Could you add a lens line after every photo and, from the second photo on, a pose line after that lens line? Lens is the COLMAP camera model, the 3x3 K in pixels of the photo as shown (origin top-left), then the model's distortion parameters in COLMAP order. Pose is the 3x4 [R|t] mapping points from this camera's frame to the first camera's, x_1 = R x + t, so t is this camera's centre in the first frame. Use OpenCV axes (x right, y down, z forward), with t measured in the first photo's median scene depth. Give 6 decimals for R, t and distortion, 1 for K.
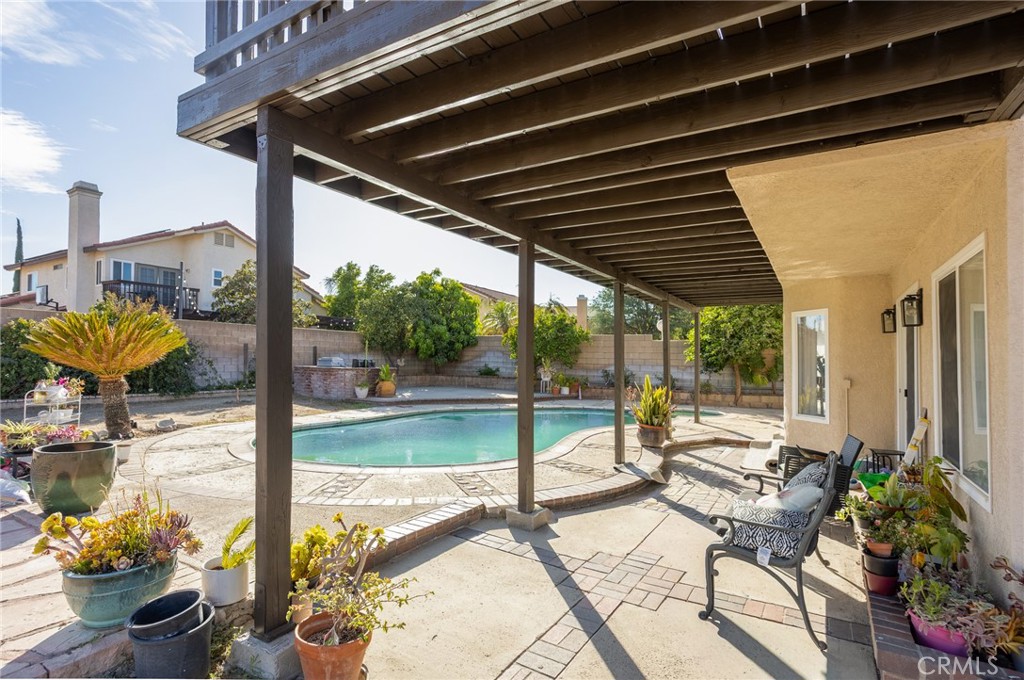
lens RADIAL K [[496.9, 0, 514.3], [0, 496.9, 323.5], [0, 0, 1]] dist [0.000834, 0.000226]
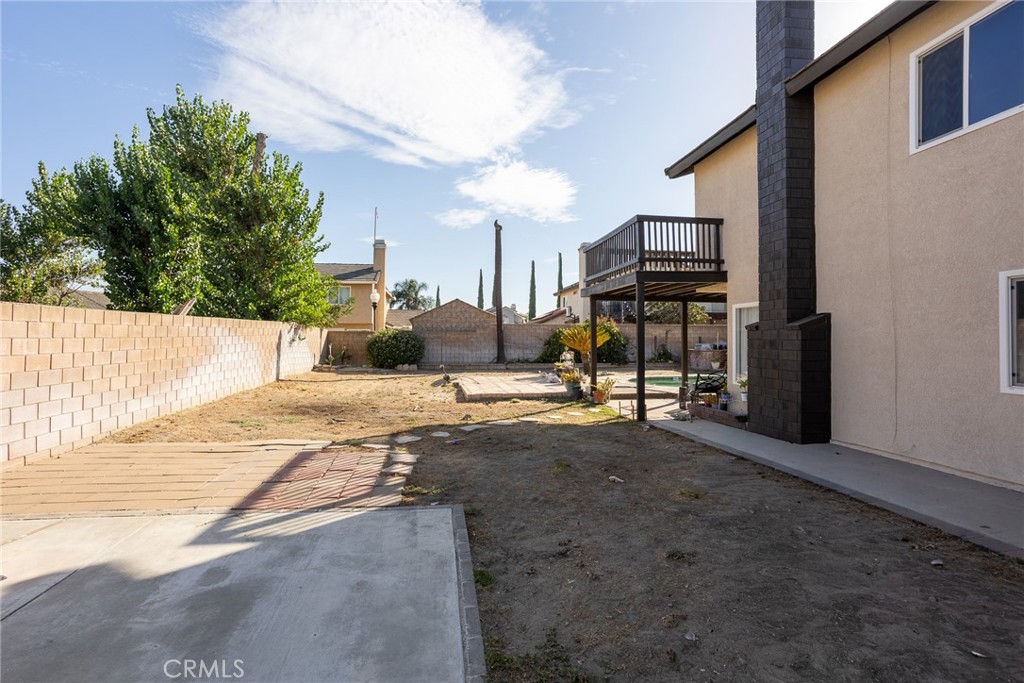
lens RADIAL K [[509.6, 0, 512.0], [0, 509.6, 341.5], [0, 0, 1]] dist [0.000057, 0.000114]
pose [[0.632779, -0.022058, -0.774018, 0.370154], [0.066769, 0.997425, 0.026160, -0.015210], [0.771448, -0.068234, 0.632623, -0.356018]]
